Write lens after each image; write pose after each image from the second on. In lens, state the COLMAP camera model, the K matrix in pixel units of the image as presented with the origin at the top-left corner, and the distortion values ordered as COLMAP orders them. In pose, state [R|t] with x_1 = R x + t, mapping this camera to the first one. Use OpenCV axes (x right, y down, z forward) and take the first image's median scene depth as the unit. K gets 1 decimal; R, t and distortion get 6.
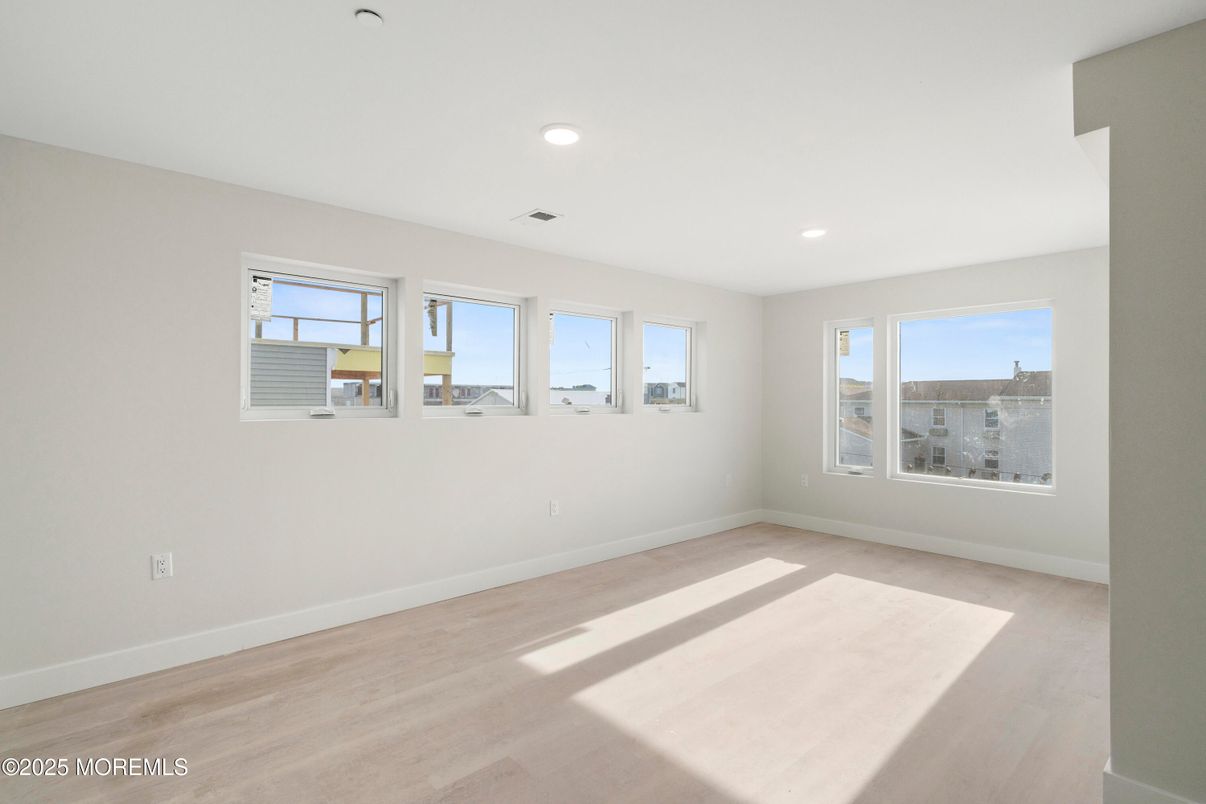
lens RADIAL K [[559.4, 0, 603.0], [0, 559.4, 402.0], [0, 0, 1]] dist [0.001364, 0.000147]
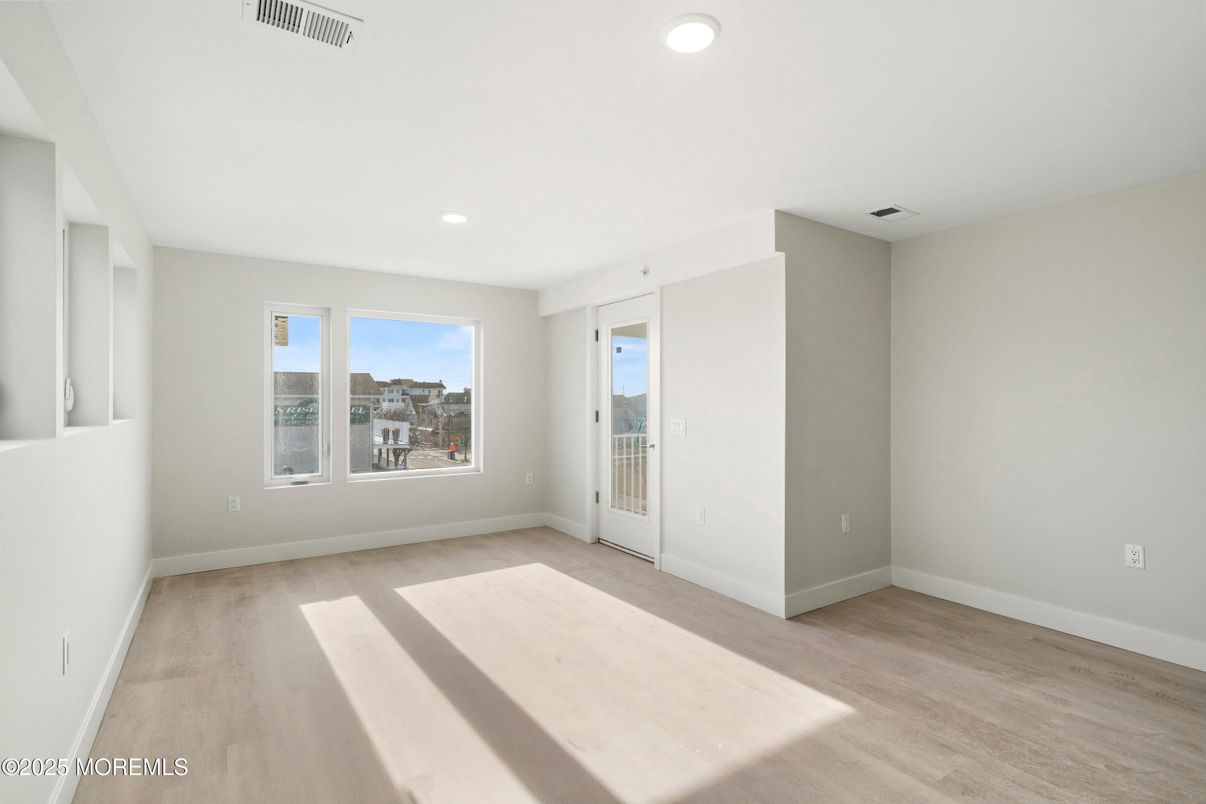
lens RADIAL K [[559.4, 0, 603.0], [0, 559.4, 402.0], [0, 0, 1]] dist [0.001364, 0.000147]
pose [[0.176350, -0.005852, 0.984310, -0.385275], [0.003828, 0.999979, 0.005259, -0.000904], [-0.984320, 0.002841, 0.176369, 0.466171]]
